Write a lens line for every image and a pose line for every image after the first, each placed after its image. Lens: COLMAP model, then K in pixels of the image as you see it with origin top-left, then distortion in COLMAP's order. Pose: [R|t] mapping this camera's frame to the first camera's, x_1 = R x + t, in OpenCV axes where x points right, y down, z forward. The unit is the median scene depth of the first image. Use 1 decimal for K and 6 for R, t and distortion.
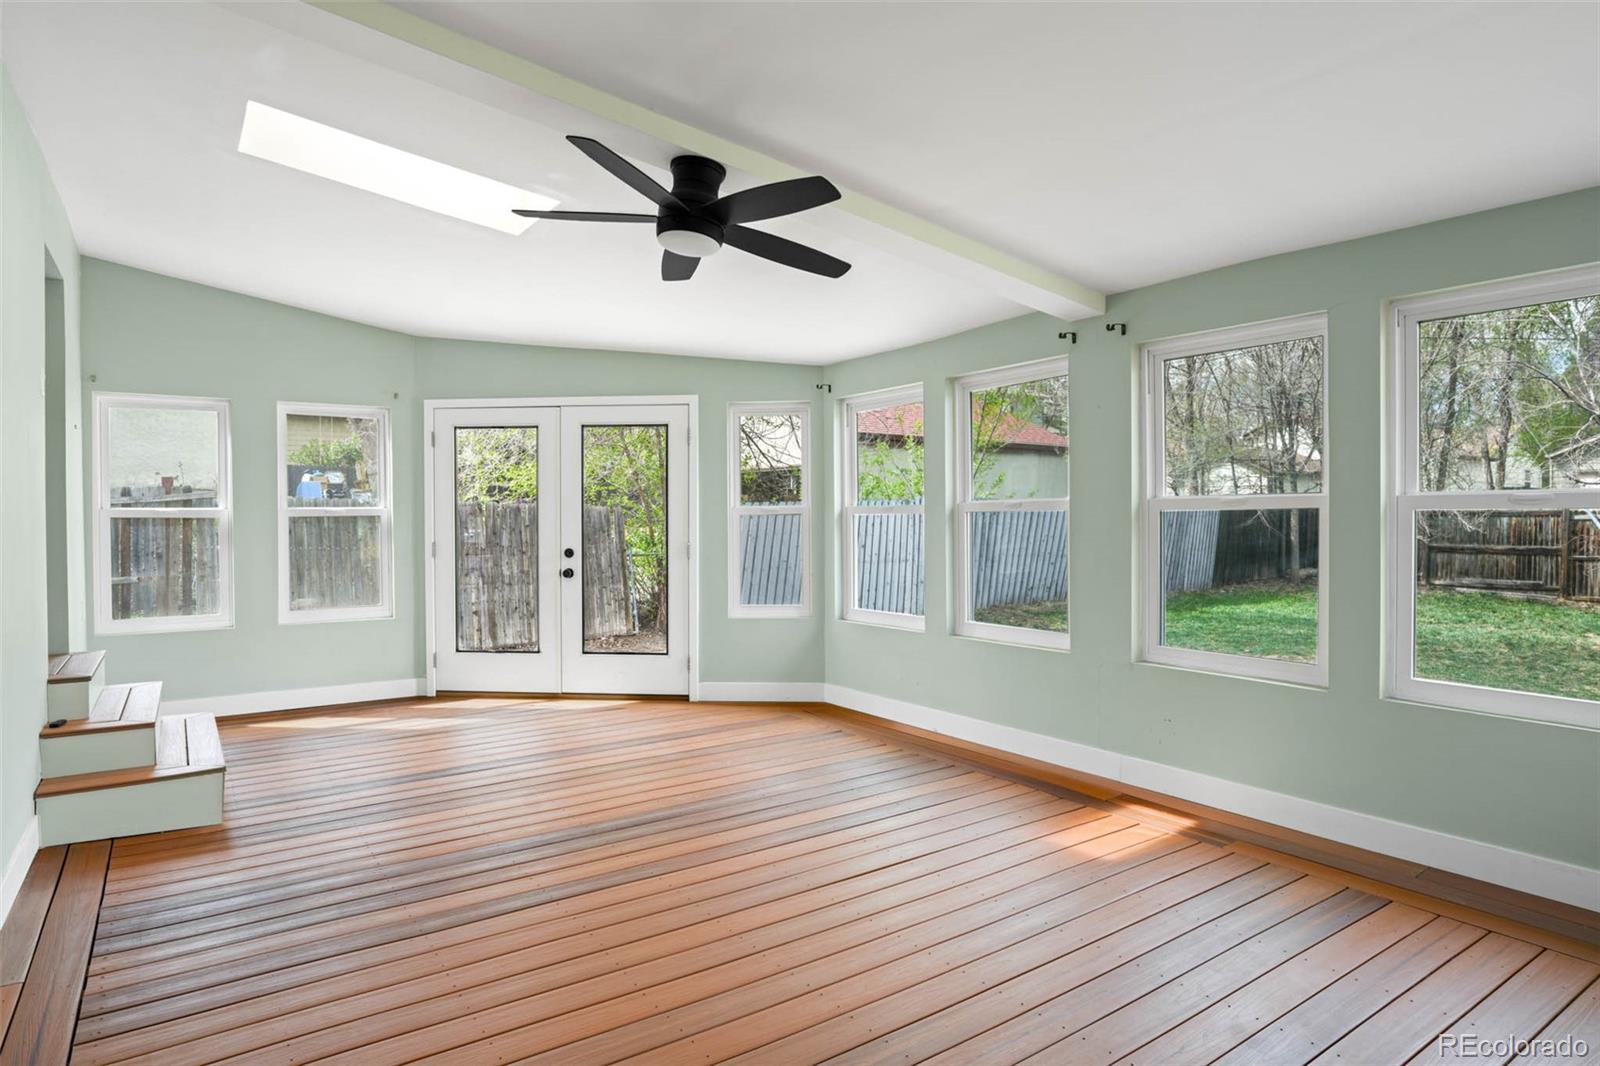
lens RADIAL K [[911.9, 0, 835.4], [0, 911.9, 532.0], [0, 0, 1]] dist [-0.009436, 0.001061]
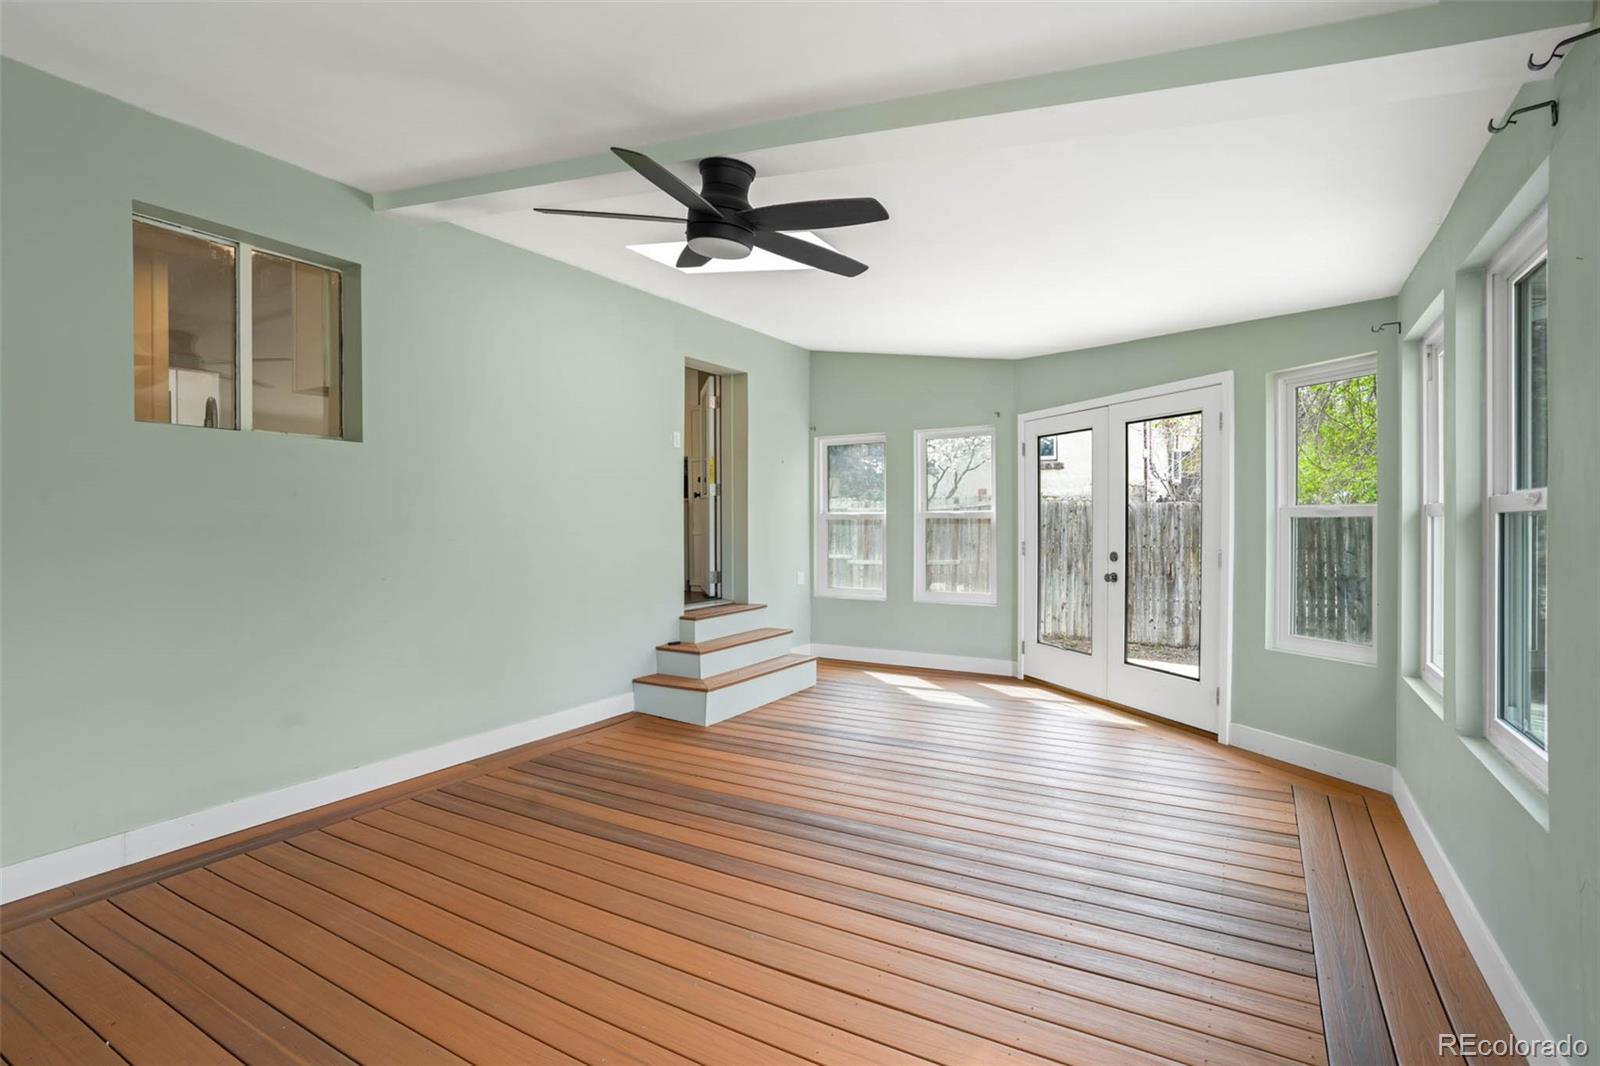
lens RADIAL K [[782.2, 0, 800.4], [0, 782.2, 525.4], [0, 0, 1]] dist [-0.041497, 0.007192]
pose [[0.404876, 0.009466, -0.914322, 0.323661], [-0.013303, 0.999902, 0.004461, -0.009221], [0.914275, 0.010358, 0.404963, 0.366391]]
